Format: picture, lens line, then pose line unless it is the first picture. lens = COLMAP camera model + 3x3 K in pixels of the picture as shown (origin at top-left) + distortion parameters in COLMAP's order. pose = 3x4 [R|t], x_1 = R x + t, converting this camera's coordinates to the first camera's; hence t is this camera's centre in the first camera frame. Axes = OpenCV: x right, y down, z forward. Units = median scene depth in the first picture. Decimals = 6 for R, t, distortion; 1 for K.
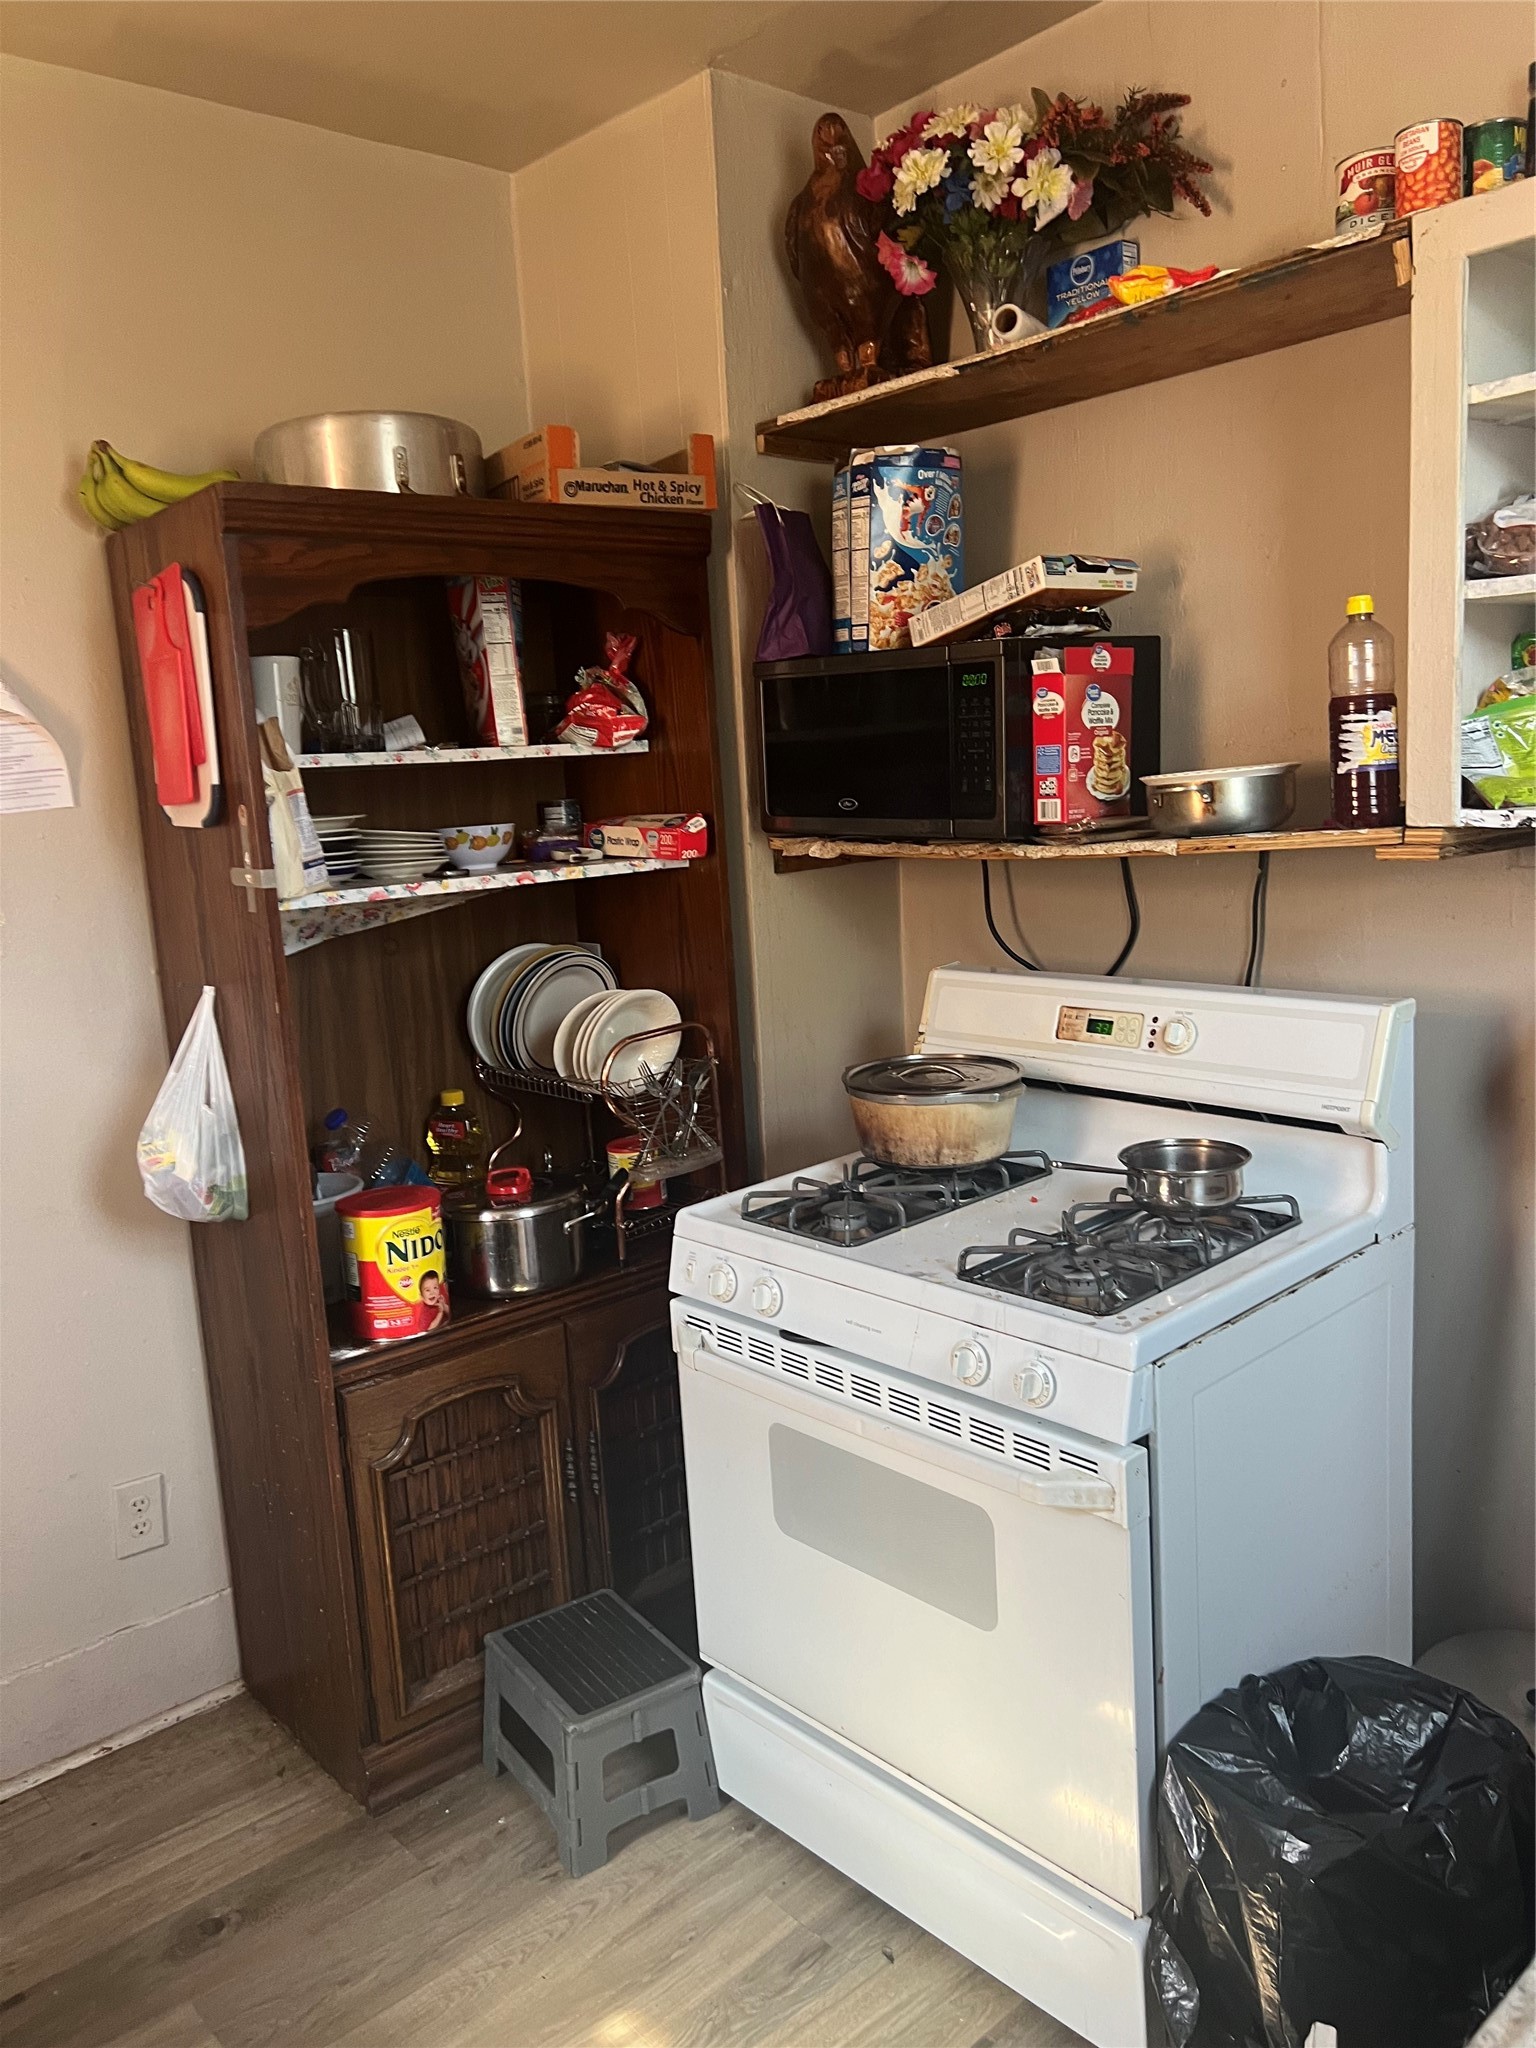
lens RADIAL K [[1541.6, 0, 773.8], [0, 1541.6, 1025.3], [0, 0, 1]] dist [0.008440, -0.000797]
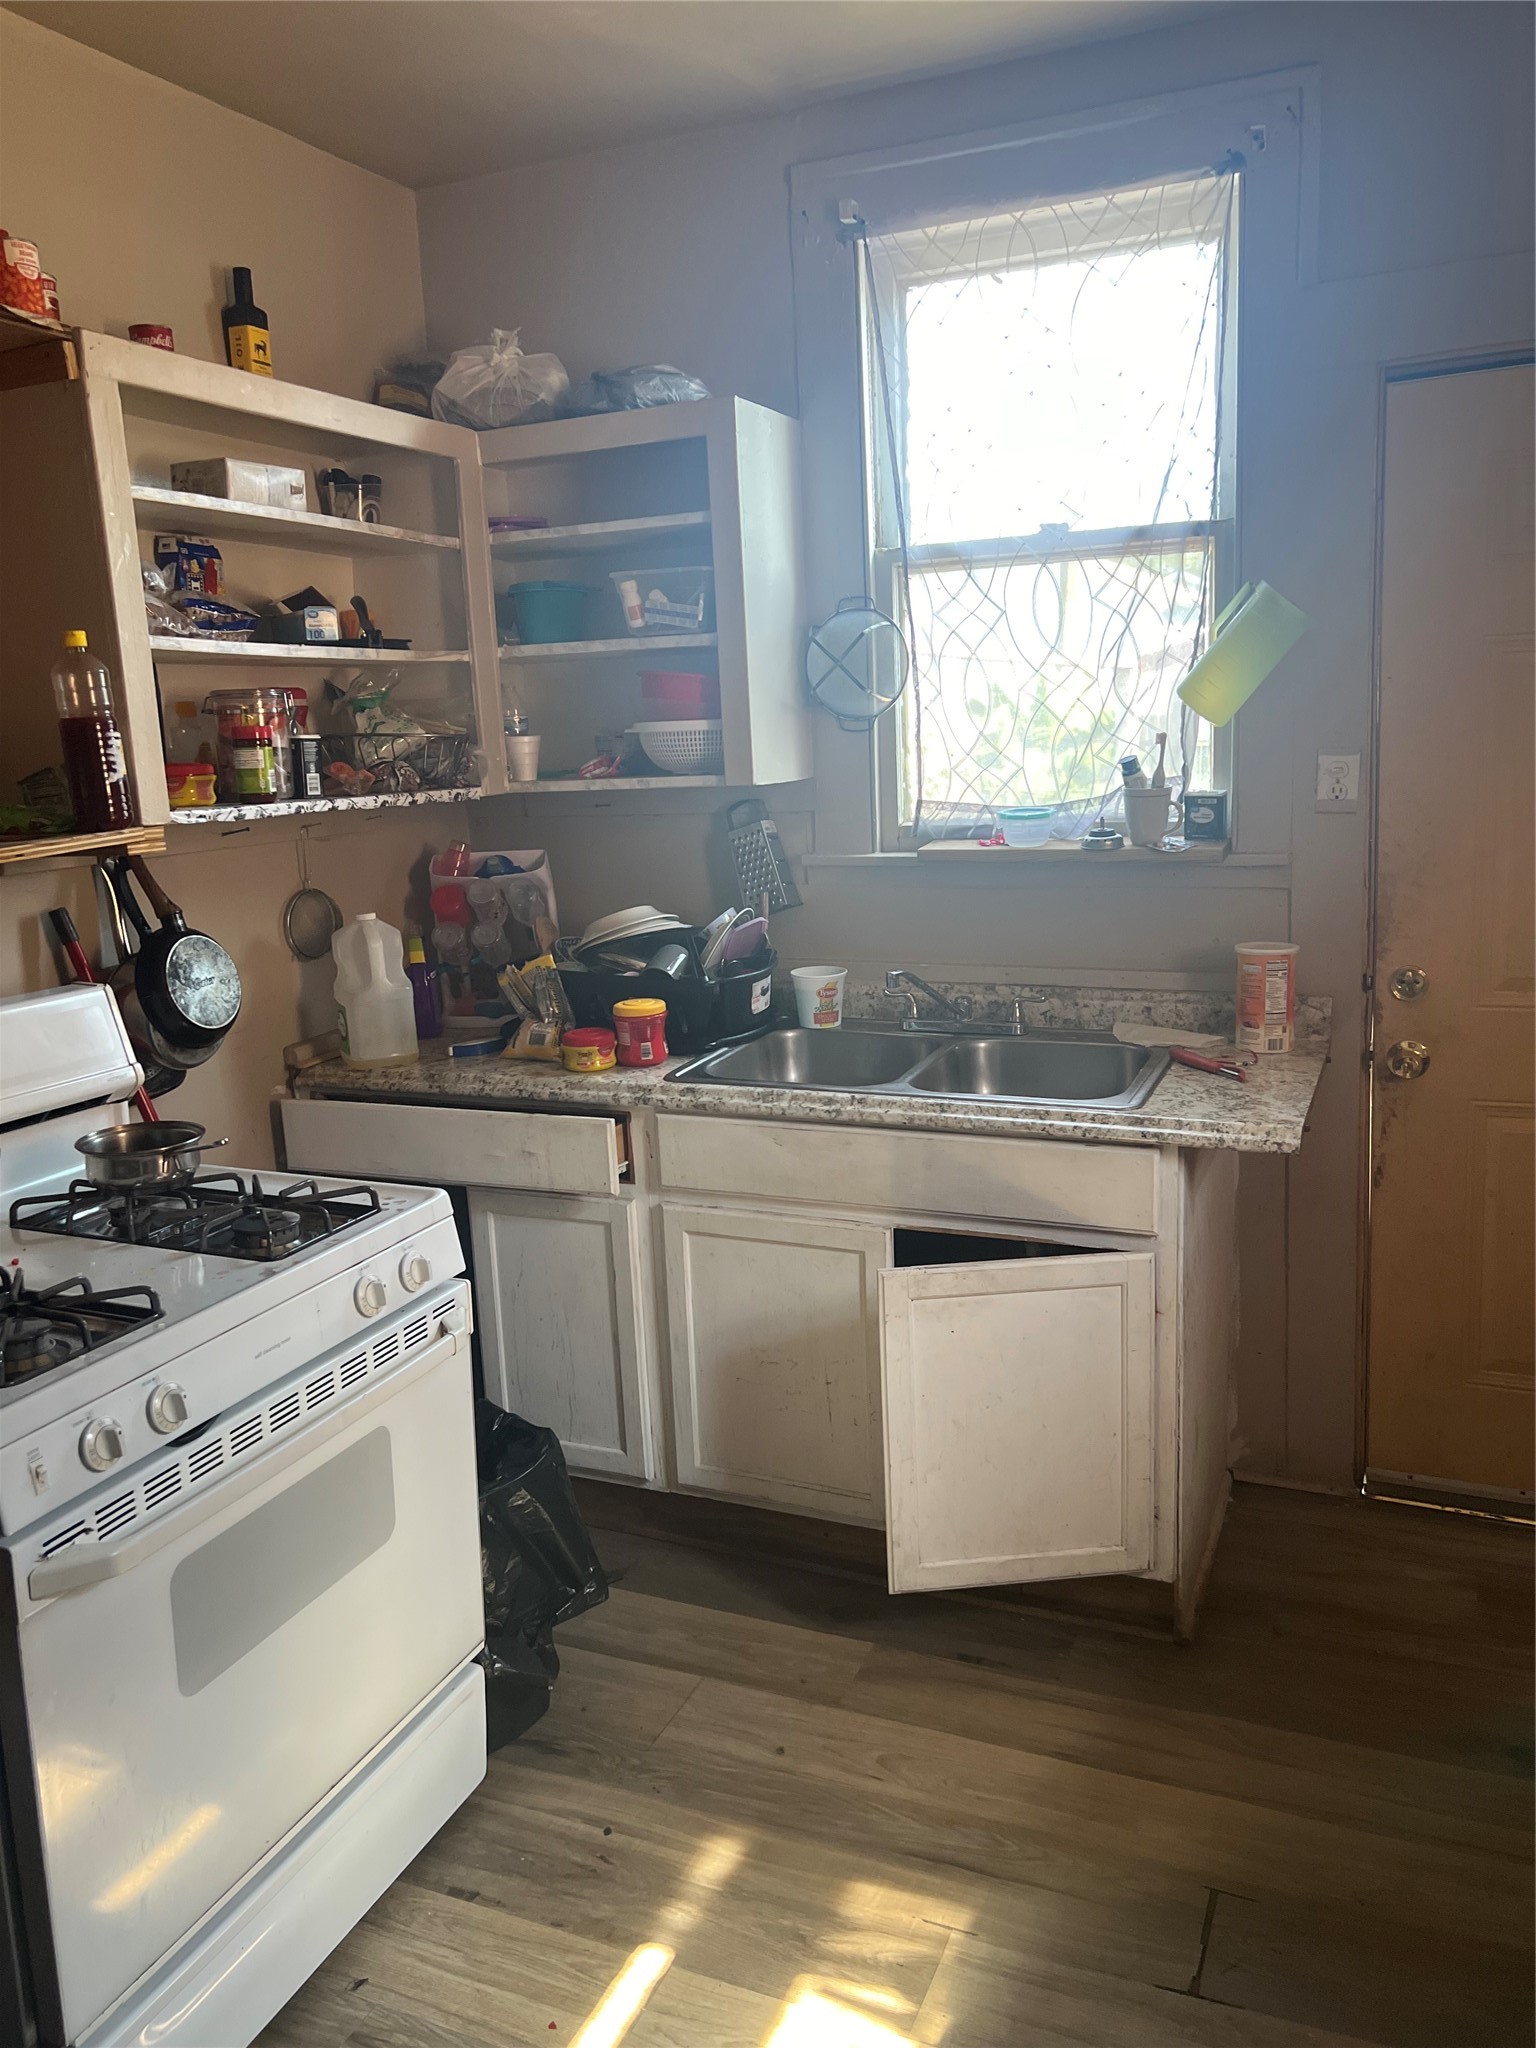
lens RADIAL K [[1541.6, 0, 773.8], [0, 1541.6, 1025.3], [0, 0, 1]] dist [0.008440, -0.000797]
pose [[-0.413170, -0.105779, 0.904490, -0.906867], [0.209280, 0.955618, 0.207357, -0.124707], [-0.886280, 0.274965, -0.372695, 1.036937]]
